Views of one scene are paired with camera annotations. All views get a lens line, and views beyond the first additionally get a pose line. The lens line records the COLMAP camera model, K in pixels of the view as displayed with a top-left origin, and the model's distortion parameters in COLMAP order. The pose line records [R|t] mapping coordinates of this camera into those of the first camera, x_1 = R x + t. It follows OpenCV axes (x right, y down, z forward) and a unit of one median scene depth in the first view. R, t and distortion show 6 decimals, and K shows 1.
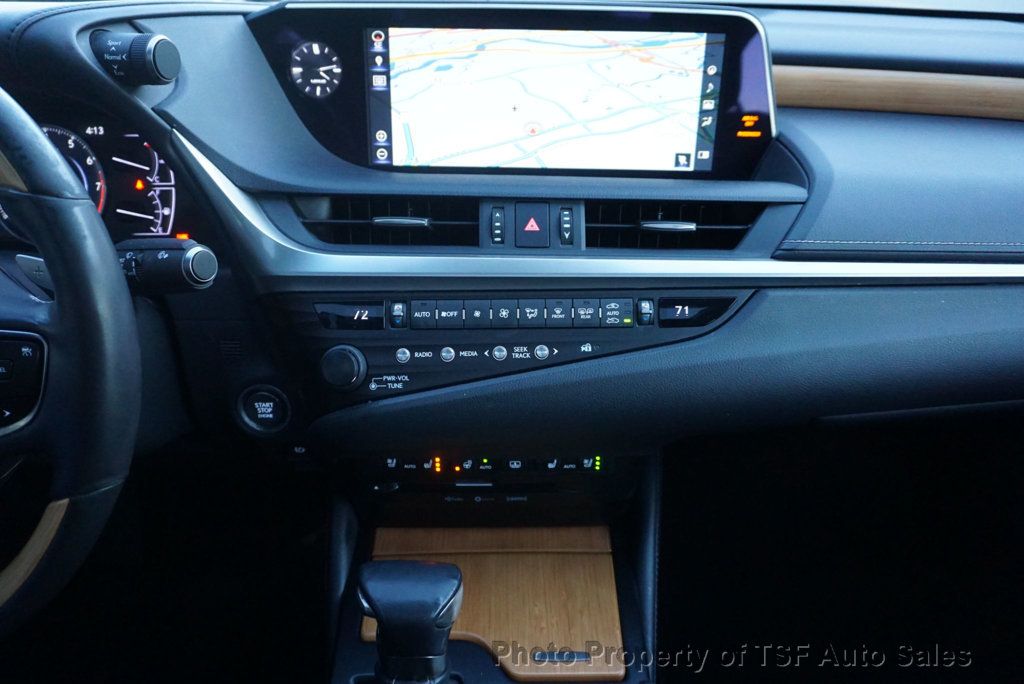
lens RADIAL K [[728.9, 0, 506.4], [0, 728.9, 332.7], [0, 0, 1]] dist [-0.027893, -0.003996]
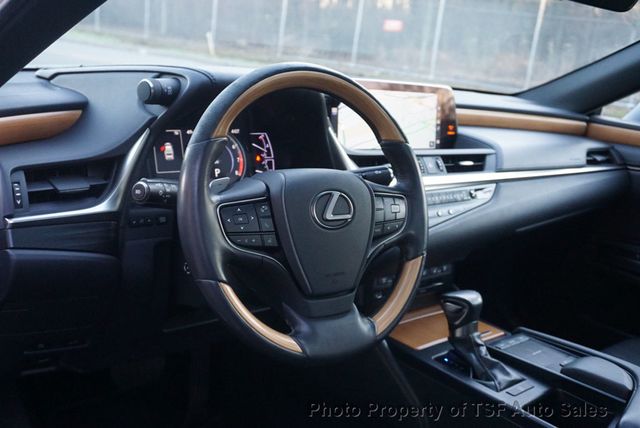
lens RADIAL K [[651.4, 0, 316.8], [0, 651.4, 212.6], [0, 0, 1]] dist [0.016887, 0.000000]
pose [[0.779067, -0.080492, 0.621752, -1.487130], [0.213403, 0.966550, -0.142269, 0.217421], [-0.589503, 0.243521, 0.770184, -0.399937]]
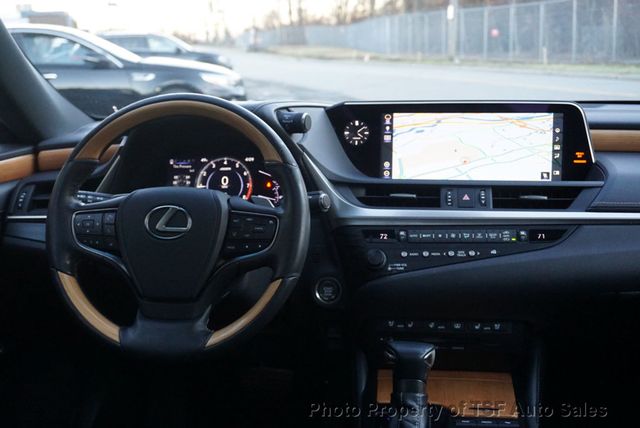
lens RADIAL K [[783.3, 0, 313.2], [0, 783.3, 219.8], [0, 0, 1]] dist [0.026935, 0.000000]
pose [[0.990419, 0.006600, -0.137938, -0.079345], [-0.047101, 0.955108, -0.292489, 0.532054], [0.129815, 0.296184, 0.946268, -1.048675]]
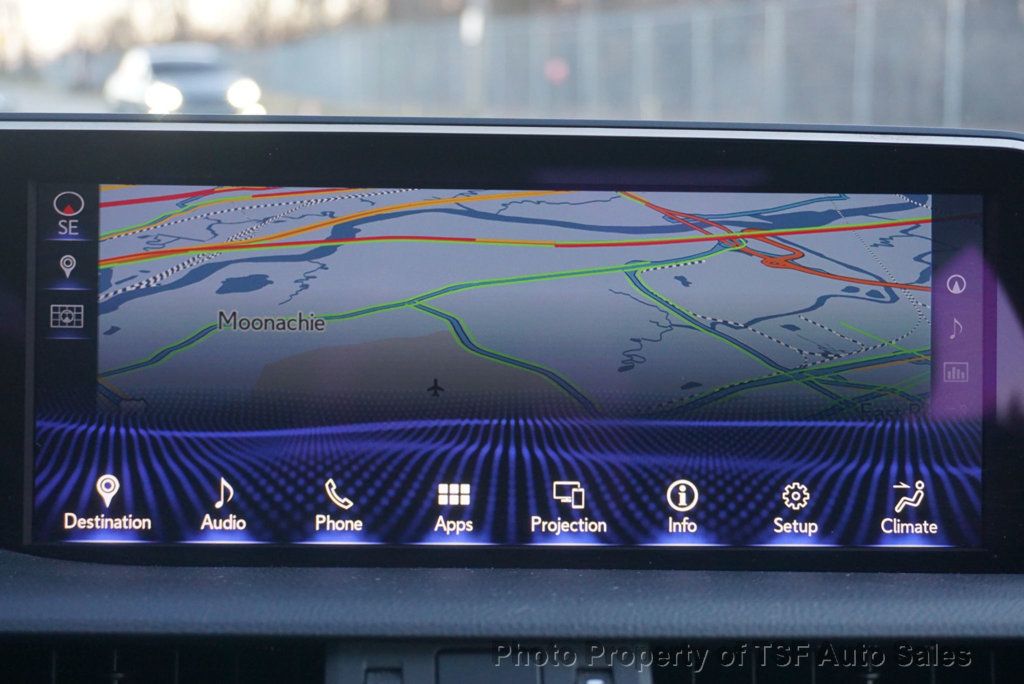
lens RADIAL K [[1493.5, 0, 500.6], [0, 1493.5, 334.8], [0, 0, 1]] dist [0.022361, 0.000000]
pose [[0.998793, -0.004308, 0.048921, 0.007606], [0.021233, 0.936108, -0.351072, -0.069565], [-0.044283, 0.351687, 0.935070, 0.292291]]
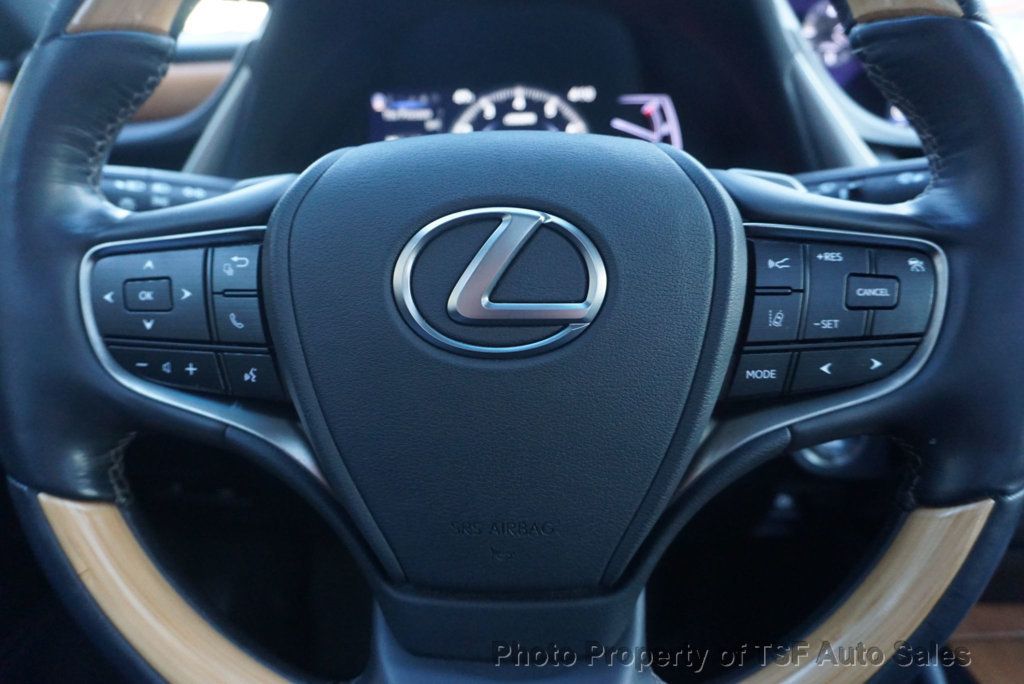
lens RADIAL K [[728.9, 0, 507.0], [0, 728.9, 339.2], [0, 0, 1]] dist [-0.027893, -0.003996]
pose [[0.999431, -0.018742, -0.028050, -0.635302], [0.014328, 0.988579, -0.150022, 0.120837], [0.030541, 0.149535, 0.988285, 0.220013]]
